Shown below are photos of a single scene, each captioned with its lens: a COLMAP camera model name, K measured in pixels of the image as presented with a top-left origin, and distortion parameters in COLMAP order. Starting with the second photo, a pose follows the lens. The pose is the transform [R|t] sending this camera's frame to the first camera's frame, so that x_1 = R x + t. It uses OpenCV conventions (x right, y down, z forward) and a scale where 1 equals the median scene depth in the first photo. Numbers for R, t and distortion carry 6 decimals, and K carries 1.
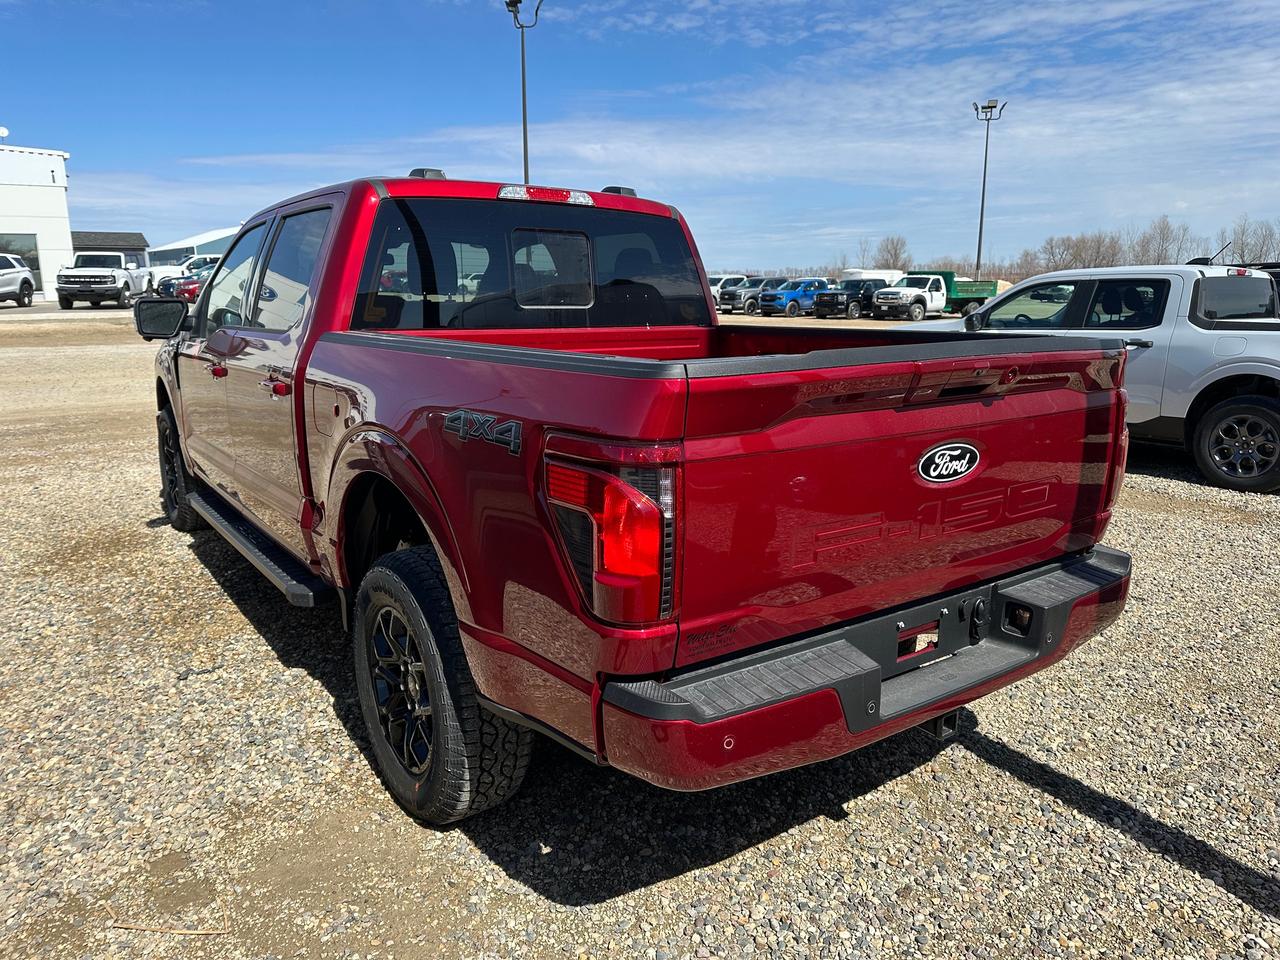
lens RADIAL K [[911.6, 0, 646.3], [0, 911.6, 484.7], [0, 0, 1]] dist [0.021225, -0.026804]
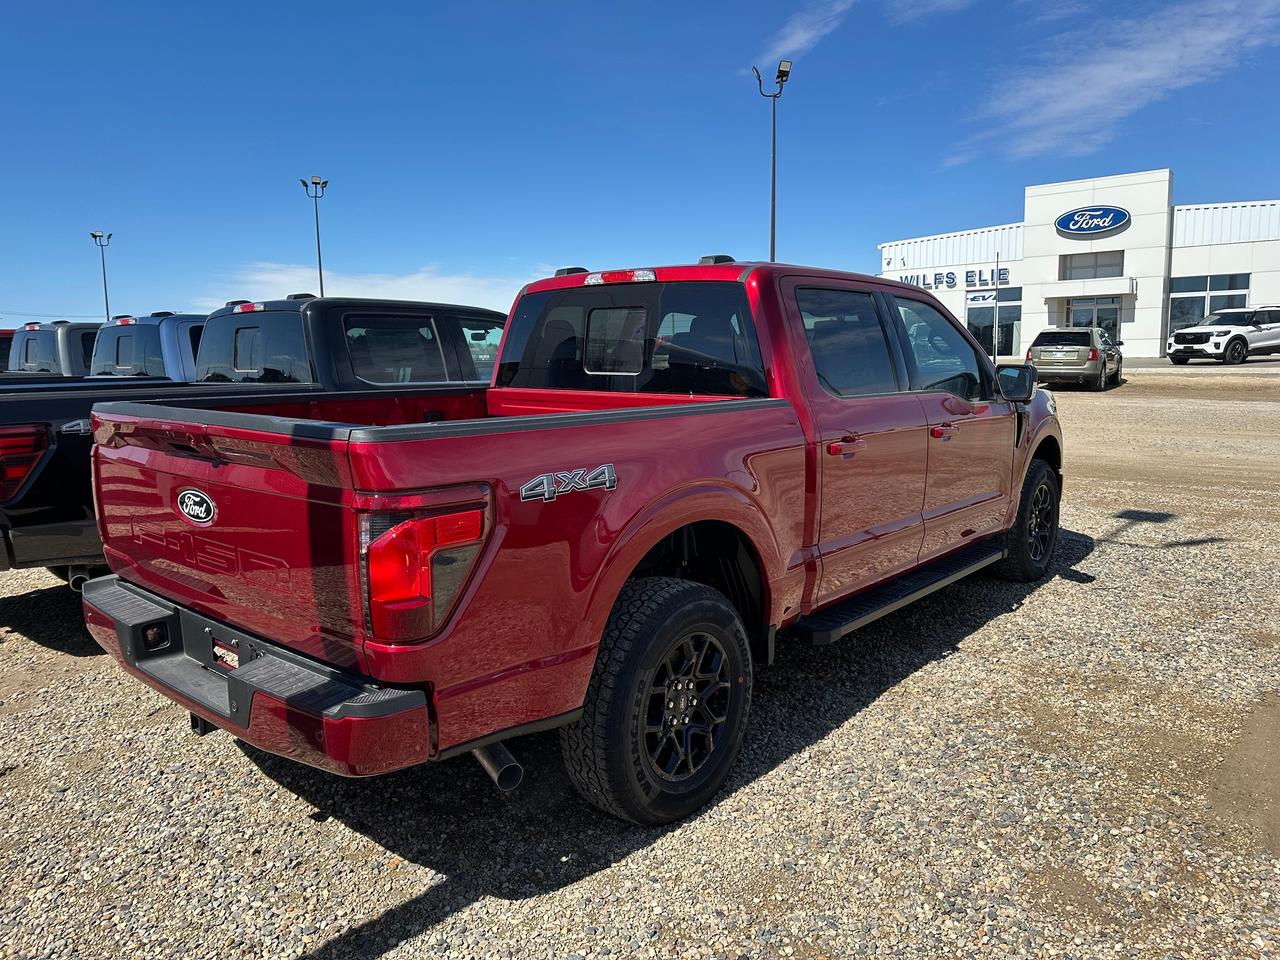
lens RADIAL K [[911.6, 0, 640.3], [0, 911.6, 476.9], [0, 0, 1]] dist [0.021225, -0.026804]
pose [[0.228697, 0.130071, -0.964769, 0.998536], [-0.190200, 0.977905, 0.086755, -0.171561], [0.954736, 0.163659, 0.248383, 0.760255]]
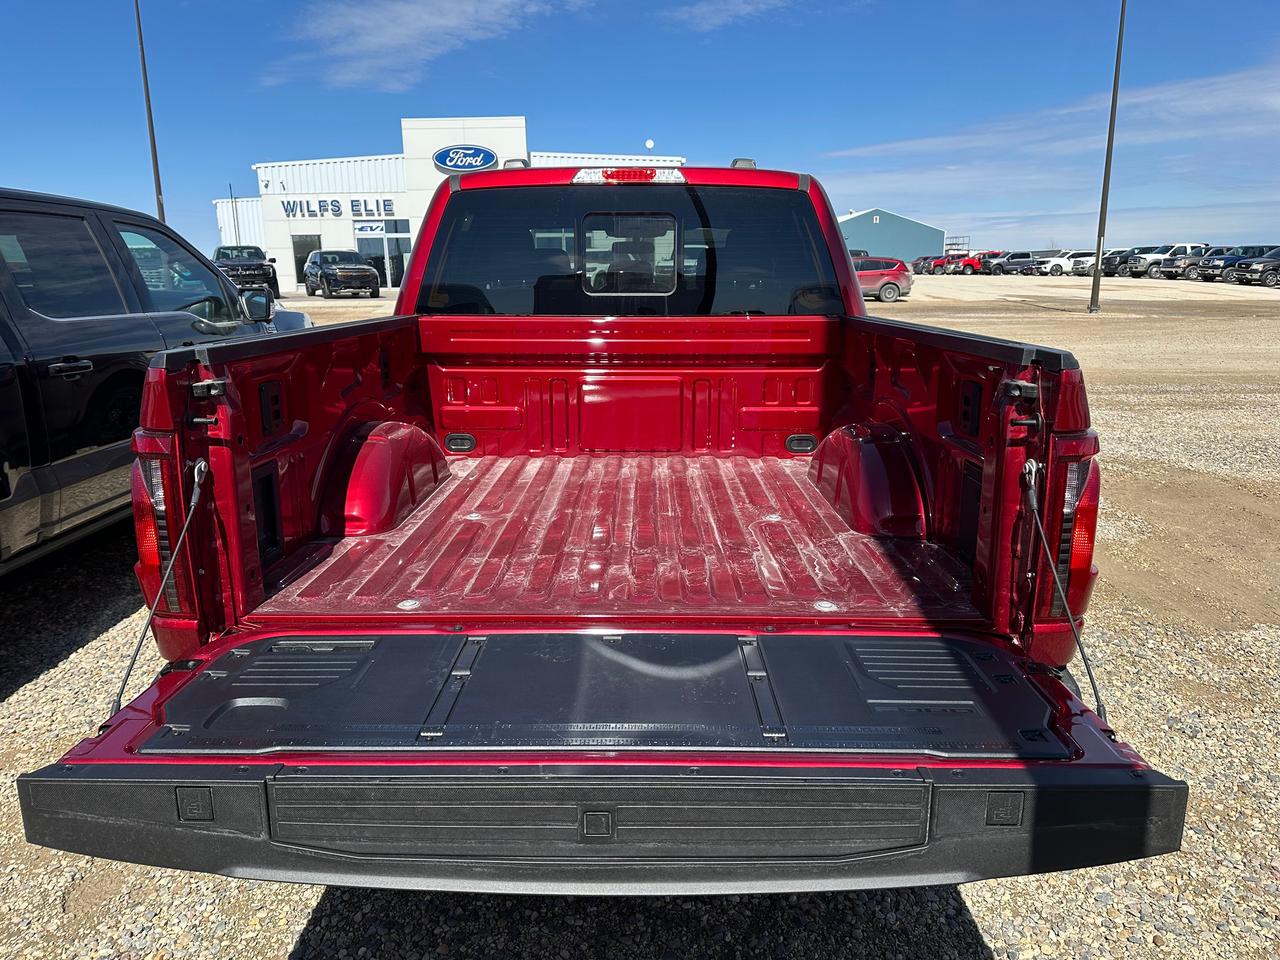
lens RADIAL K [[911.6, 0, 639.6], [0, 911.6, 487.6], [0, 0, 1]] dist [0.021225, -0.026804]
pose [[0.796318, 0.129591, -0.590833, 0.488501], [-0.117940, 0.991298, 0.058470, -0.051514], [0.593269, 0.023122, 0.804672, 0.243351]]
